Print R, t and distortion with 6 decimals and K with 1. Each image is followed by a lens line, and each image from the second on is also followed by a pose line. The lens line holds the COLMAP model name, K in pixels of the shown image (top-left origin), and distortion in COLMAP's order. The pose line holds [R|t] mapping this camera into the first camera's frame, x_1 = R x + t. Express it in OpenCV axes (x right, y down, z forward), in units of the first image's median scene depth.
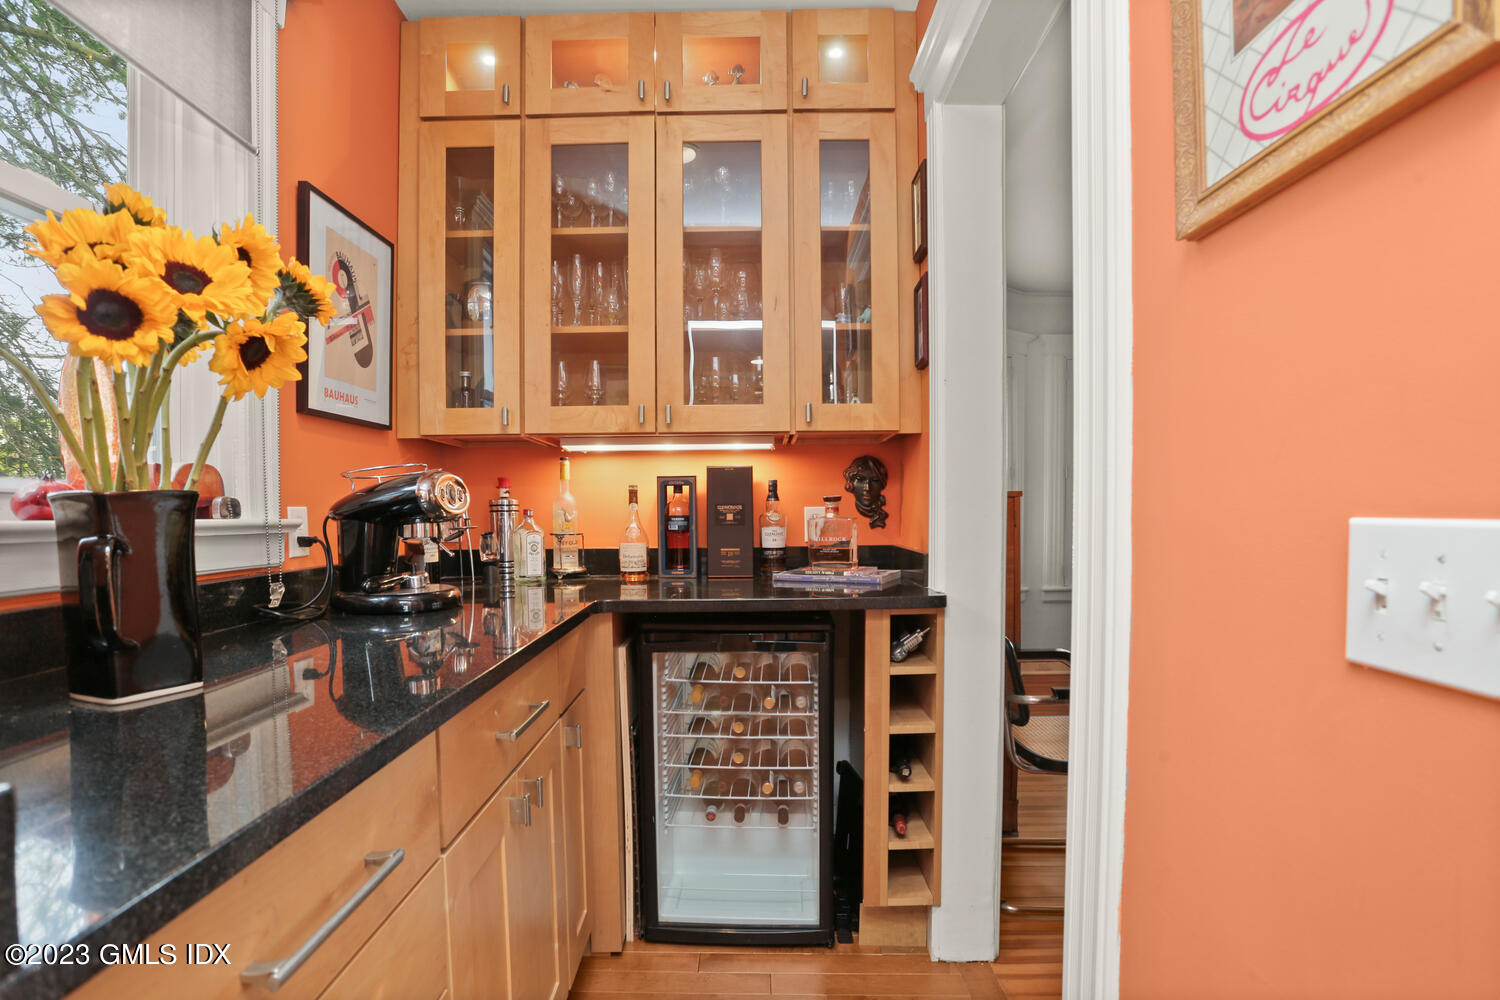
lens RADIAL K [[746.6, 0, 738.4], [0, 746.6, 525.0], [0, 0, 1]] dist [-0.037314, 0.002295]
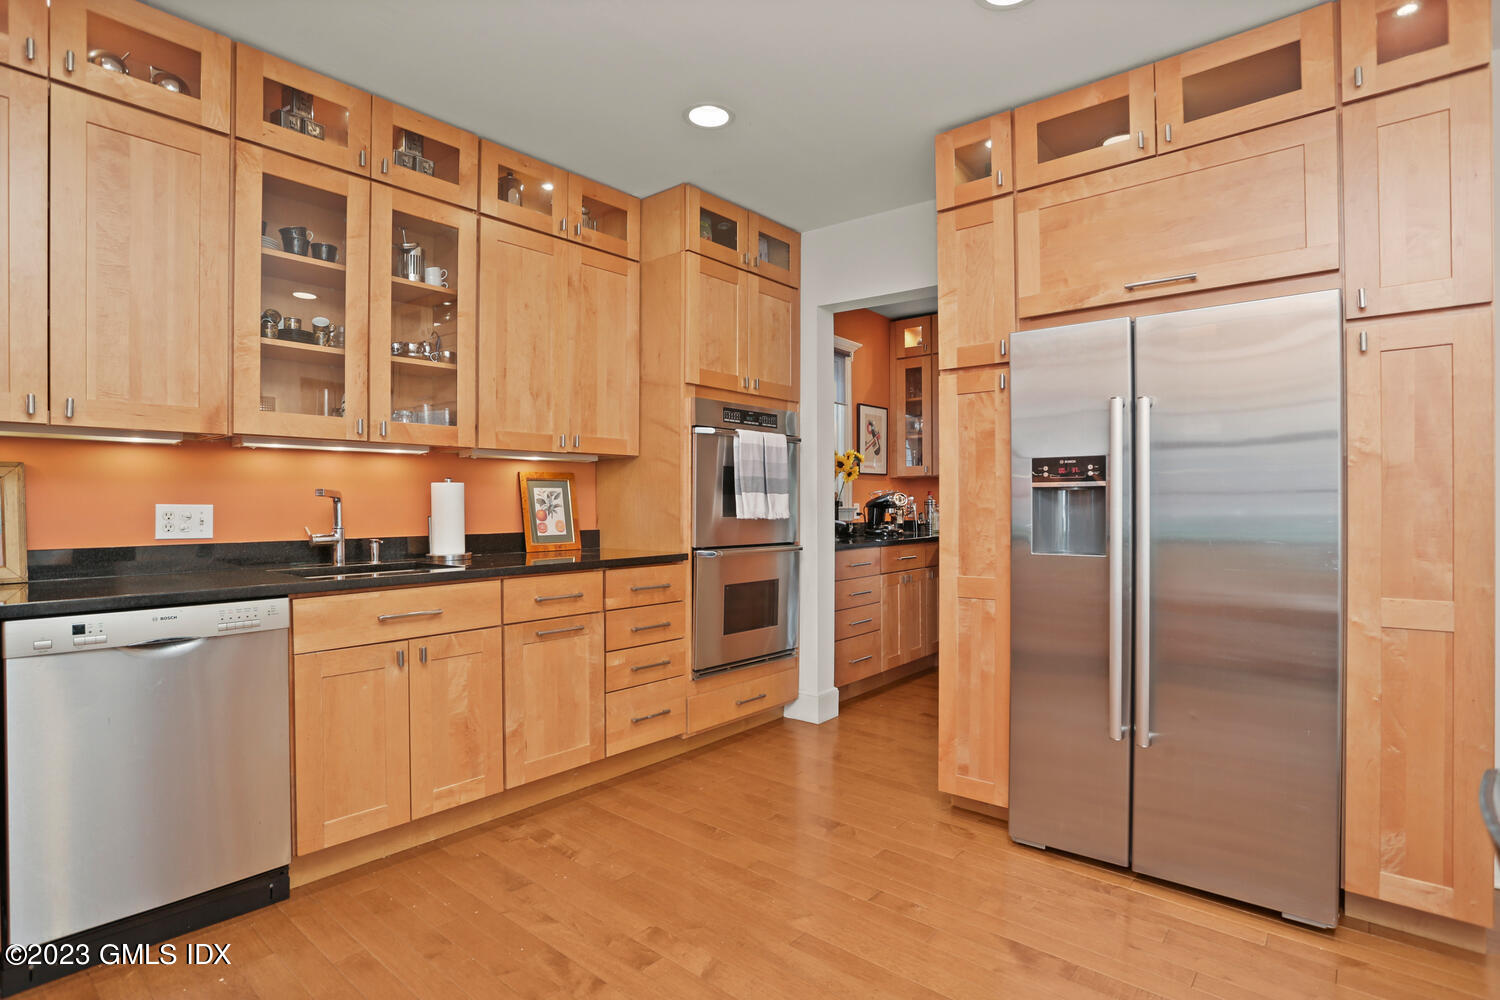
lens RADIAL K [[746.6, 0, 747.2], [0, 746.6, 501.3], [0, 0, 1]] dist [-0.037314, 0.002295]
pose [[0.775768, 0.001624, -0.631016, 1.107300], [-0.013164, 0.999821, -0.013611, 0.017961], [0.630881, 0.018865, 0.775651, -1.863354]]
